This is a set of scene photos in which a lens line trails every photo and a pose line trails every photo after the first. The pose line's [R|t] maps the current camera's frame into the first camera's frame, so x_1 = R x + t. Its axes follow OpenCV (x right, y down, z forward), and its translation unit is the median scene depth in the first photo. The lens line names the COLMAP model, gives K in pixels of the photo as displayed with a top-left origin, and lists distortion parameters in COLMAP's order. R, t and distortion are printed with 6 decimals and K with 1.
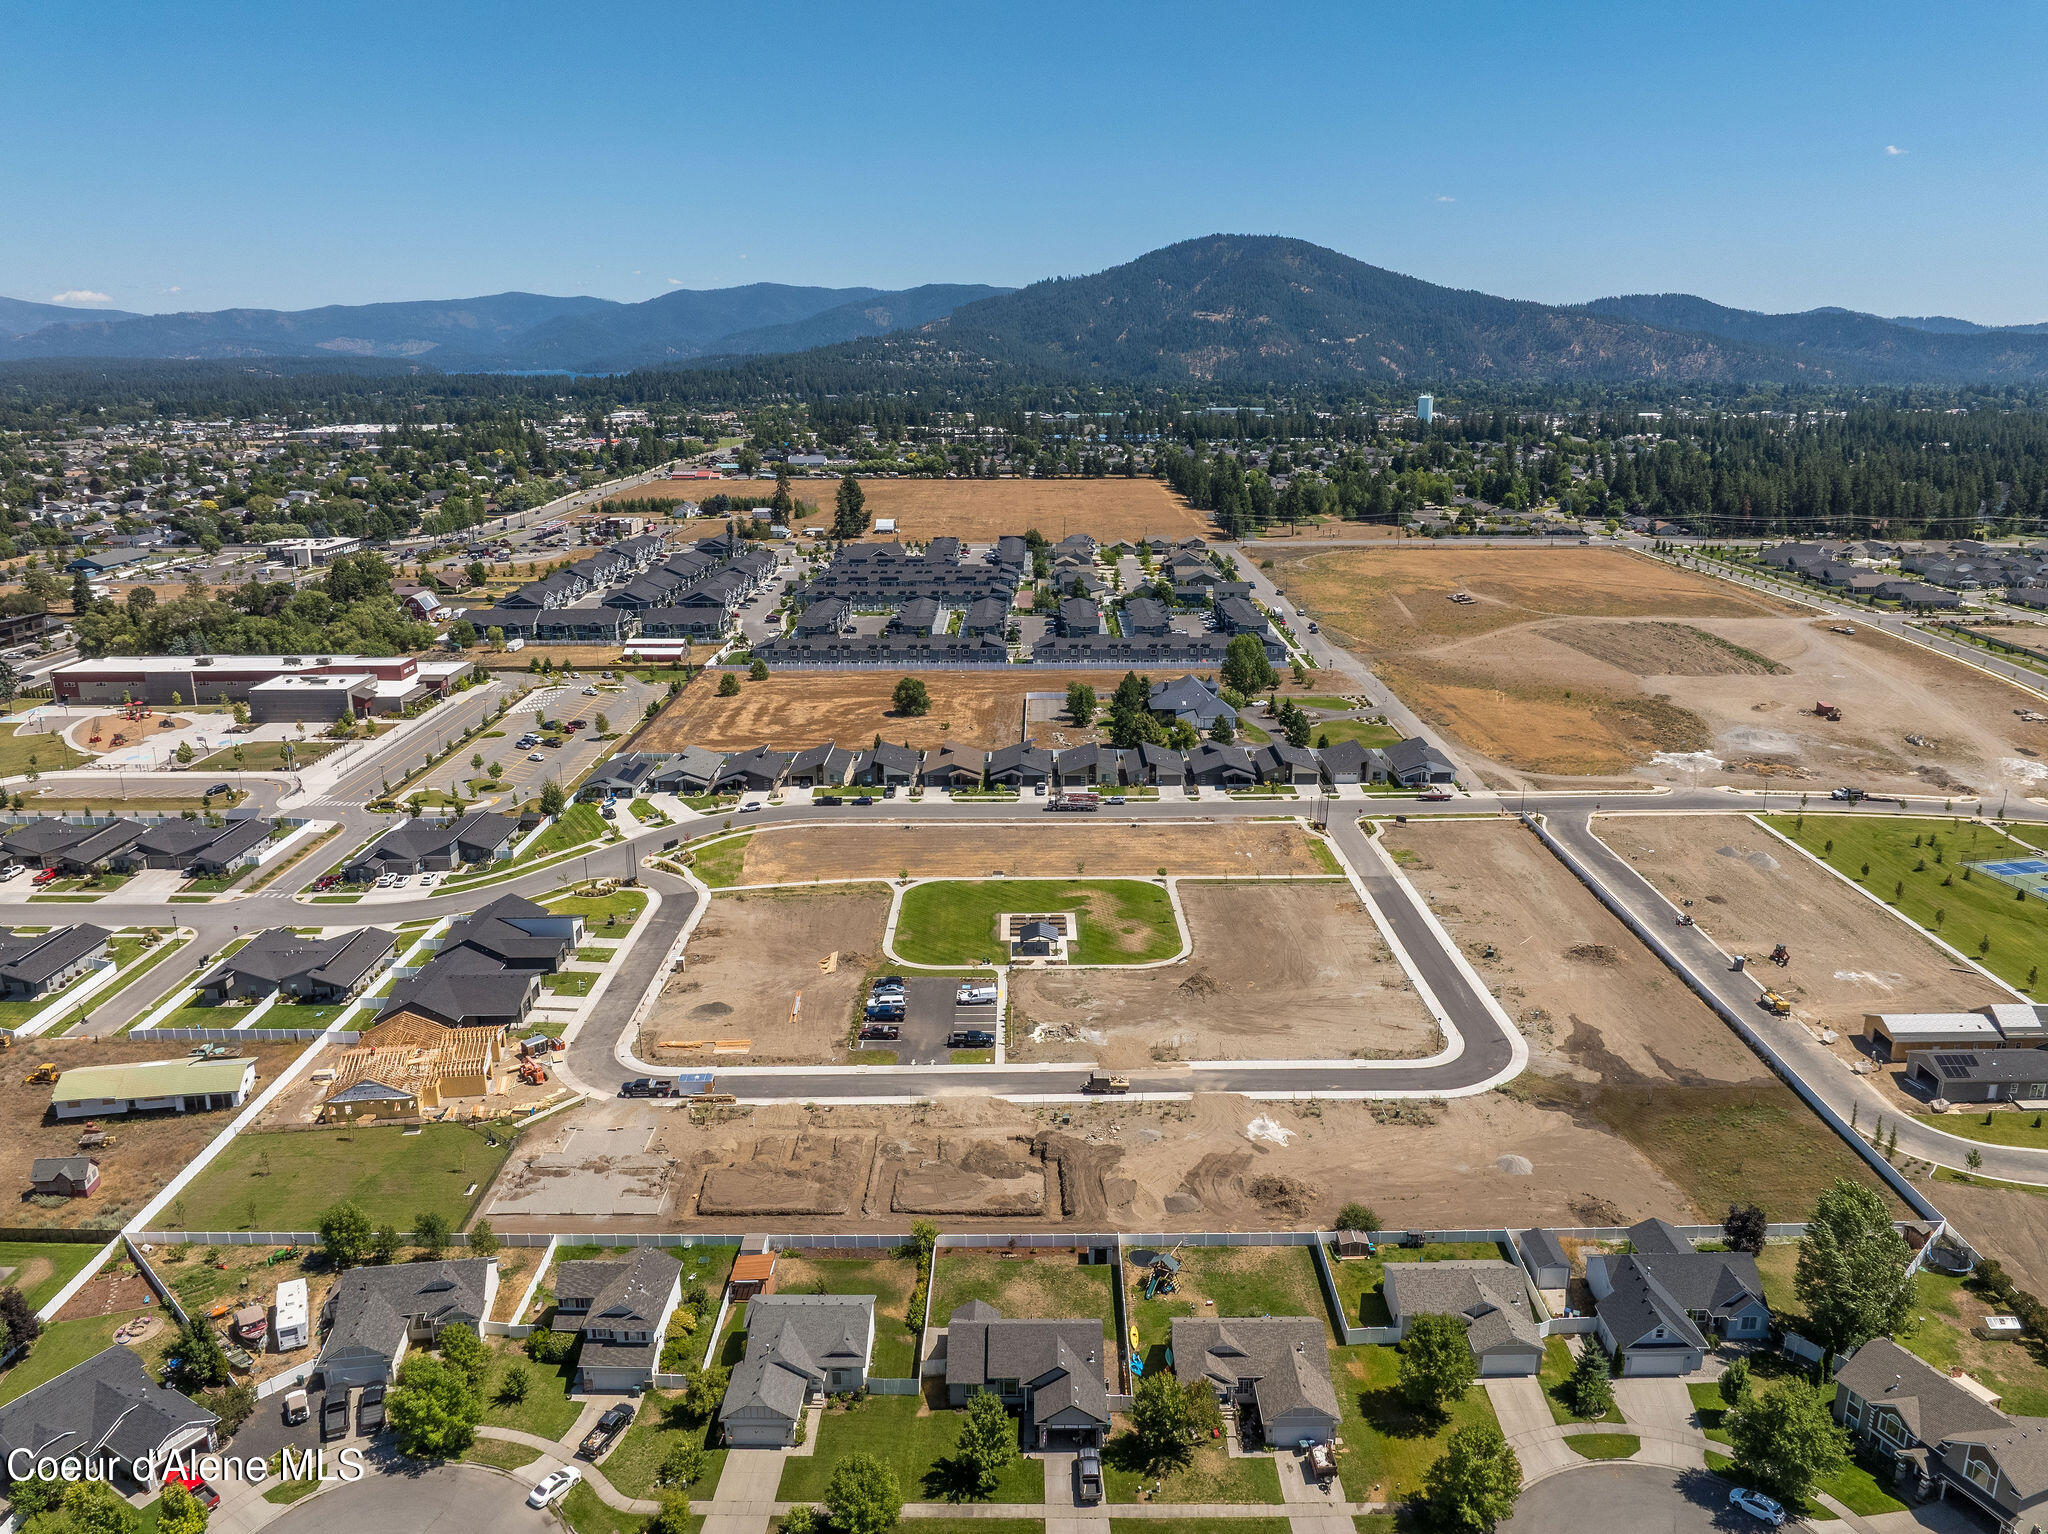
lens RADIAL K [[1477.9, 0, 1030.0], [0, 1477.9, 764.9], [0, 0, 1]] dist [-0.043259, 0.001763]
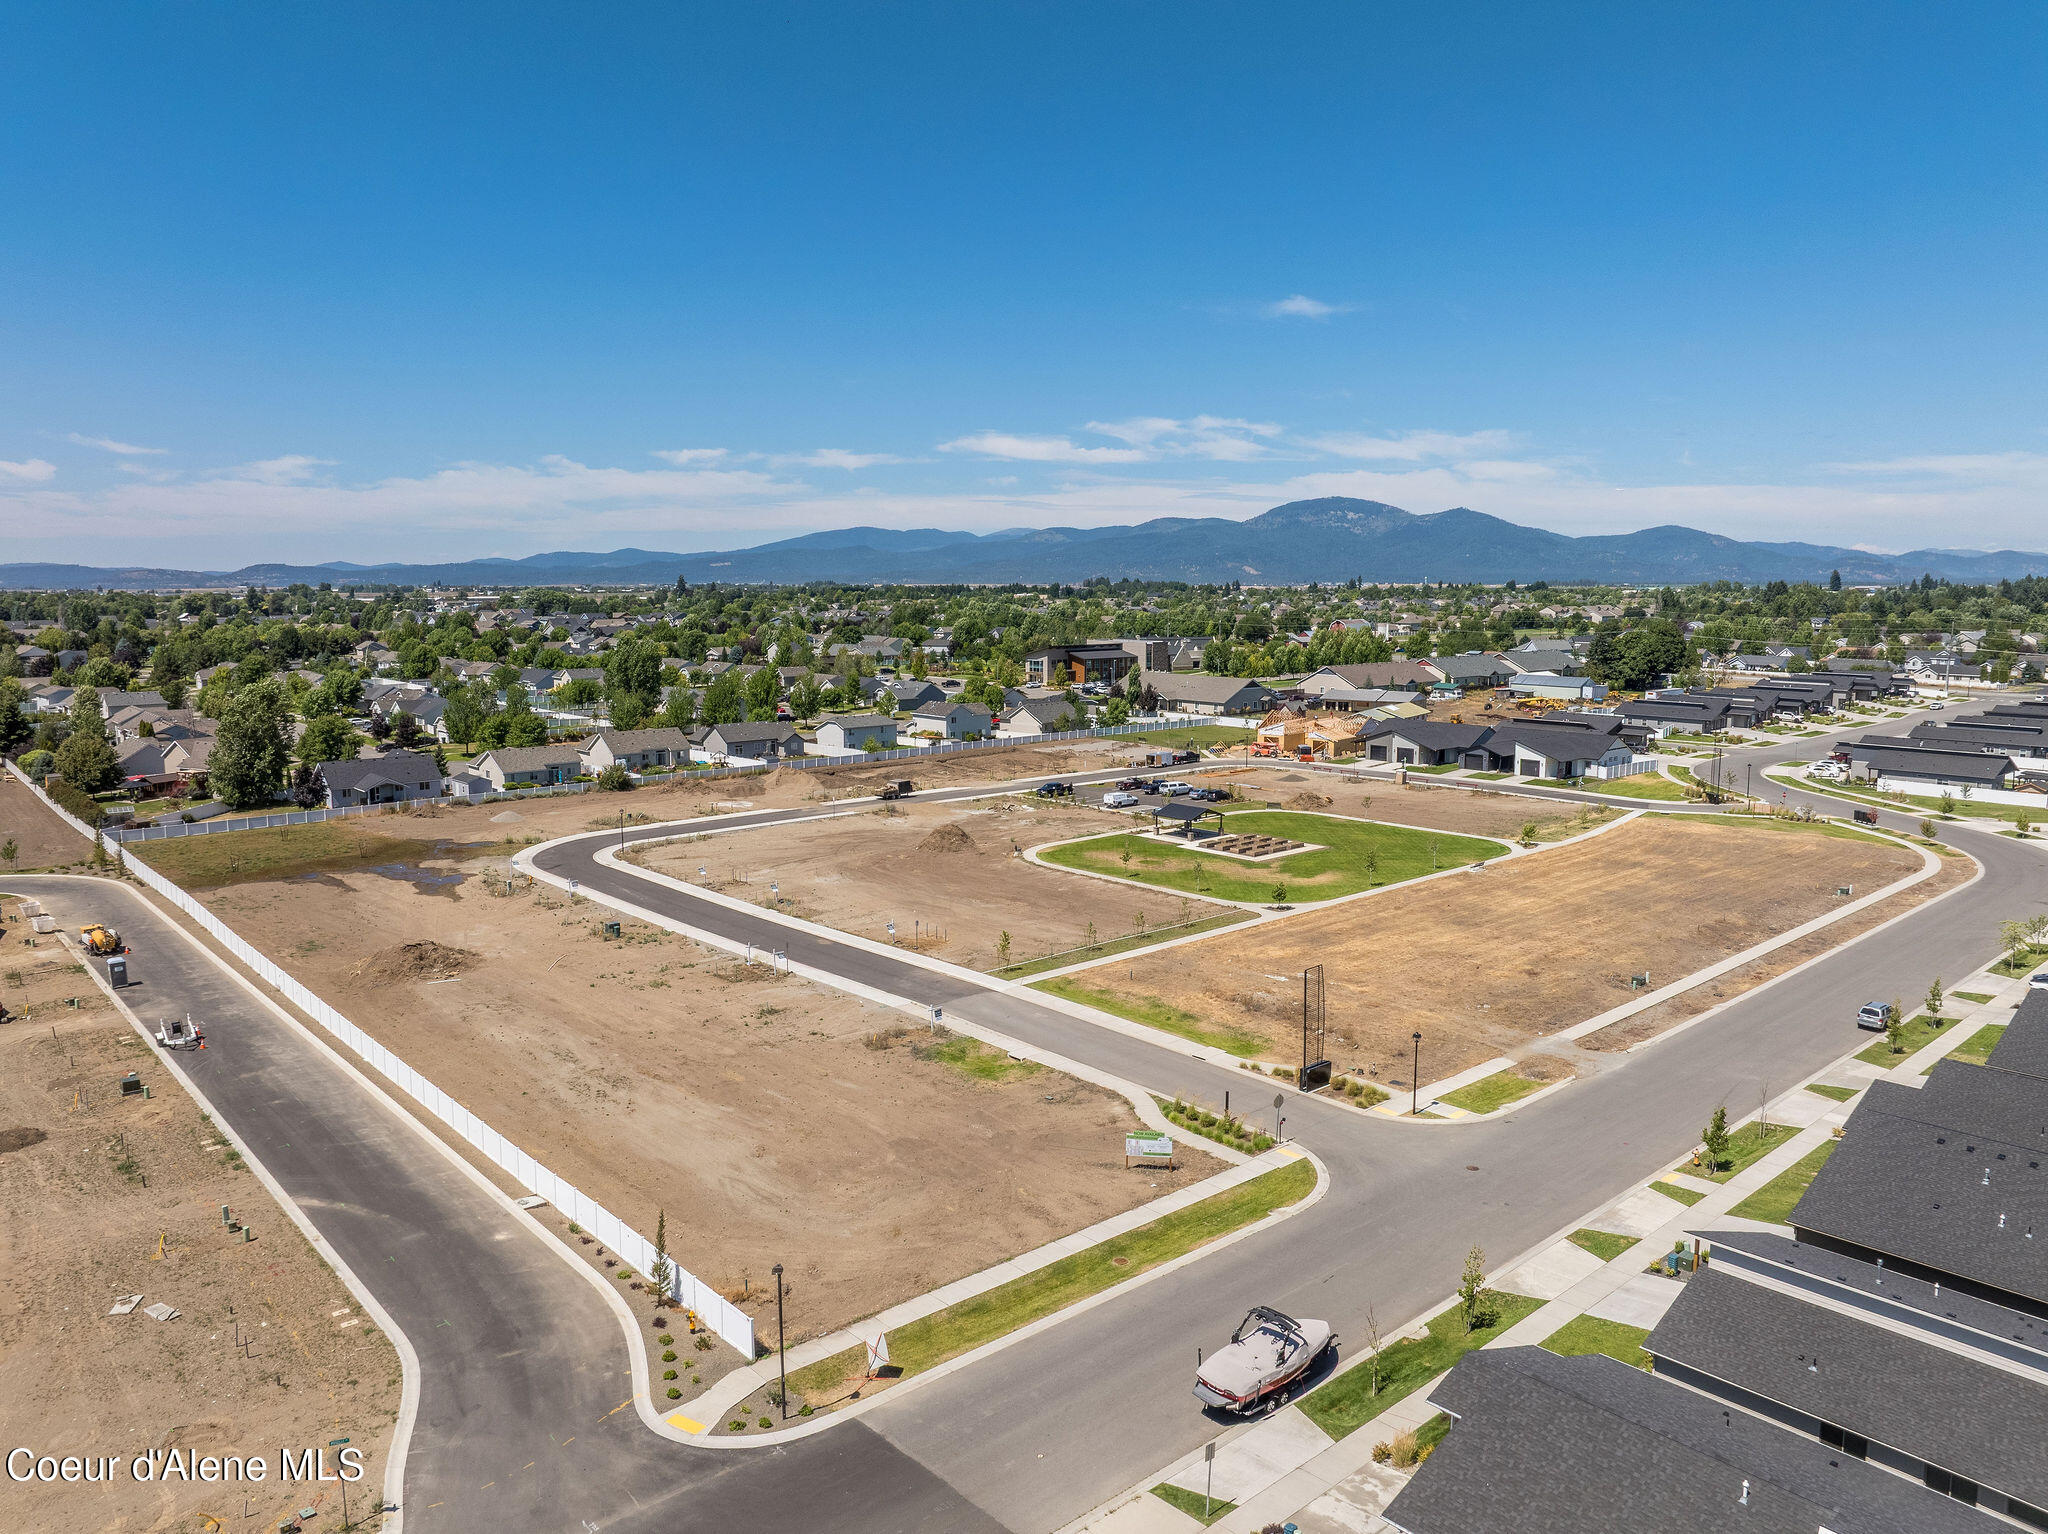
lens RADIAL K [[1444.2, 0, 1032.4], [0, 1444.2, 767.9], [0, 0, 1]] dist [-0.042172, 0.004112]
pose [[-0.746248, 0.092172, -0.659256, 0.644211], [-0.175876, 0.927874, 0.328812, -0.157283], [0.642014, 0.361323, -0.676213, 1.705616]]
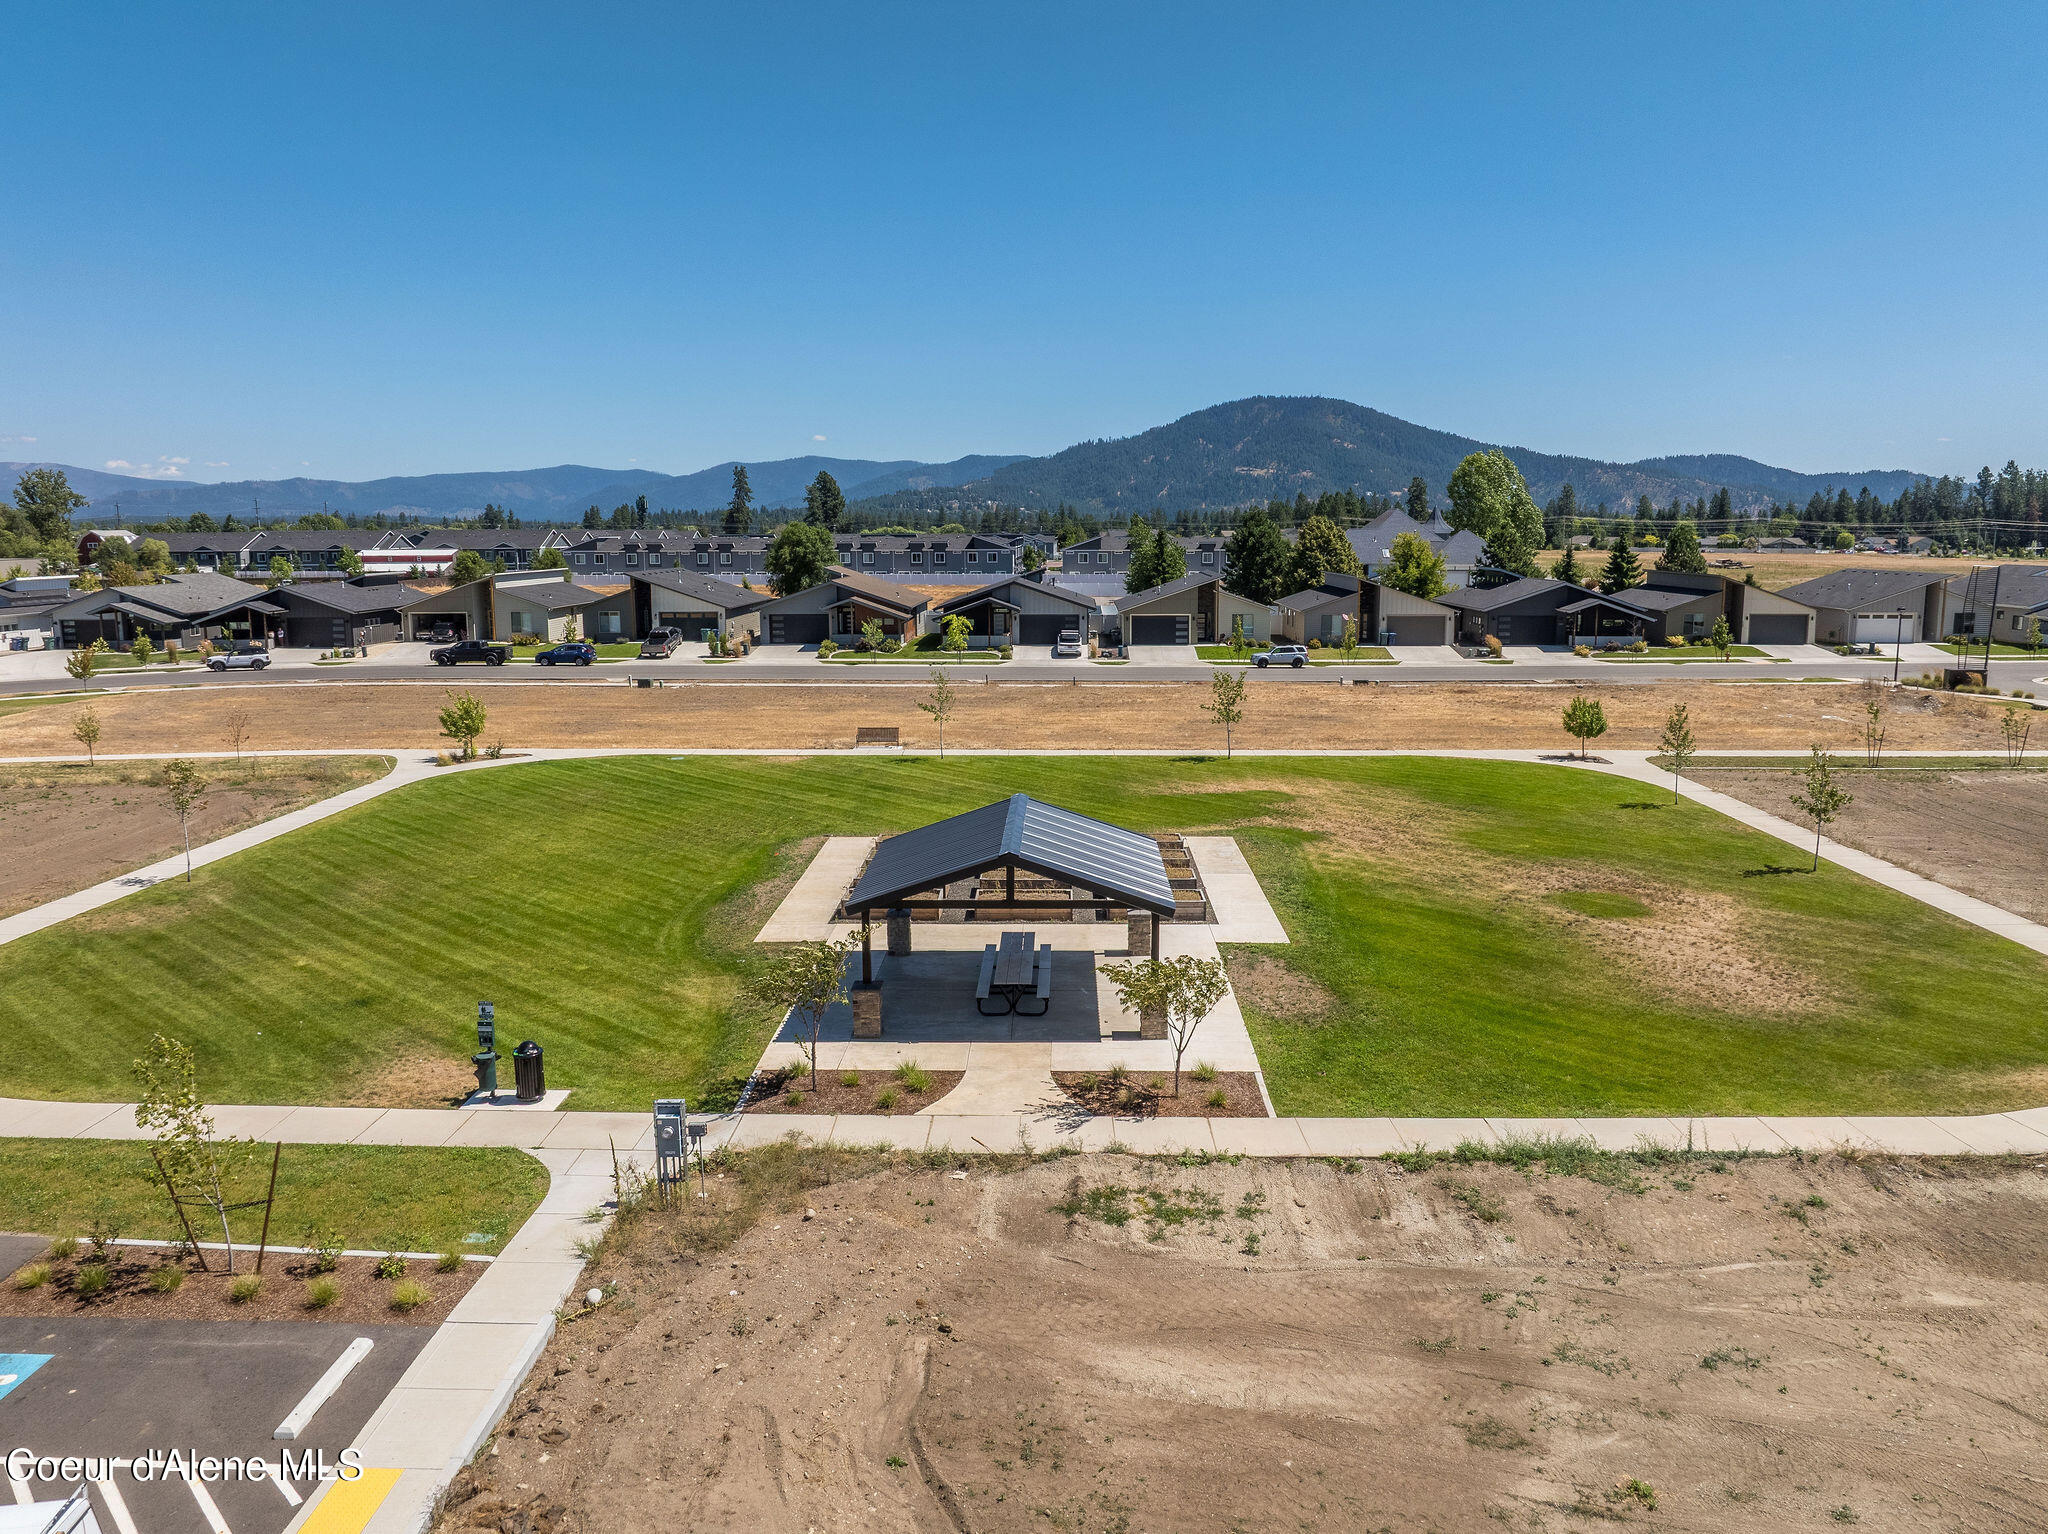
lens RADIAL K [[1472.5, 0, 1024.0], [0, 1472.5, 767.0], [0, 0, 1]] dist [-0.050053, -0.002065]
pose [[0.999505, 0.004041, -0.031197, 0.012857], [-0.007553, 0.993536, -0.113267, 0.142946], [0.030538, 0.113446, 0.993075, 1.039425]]
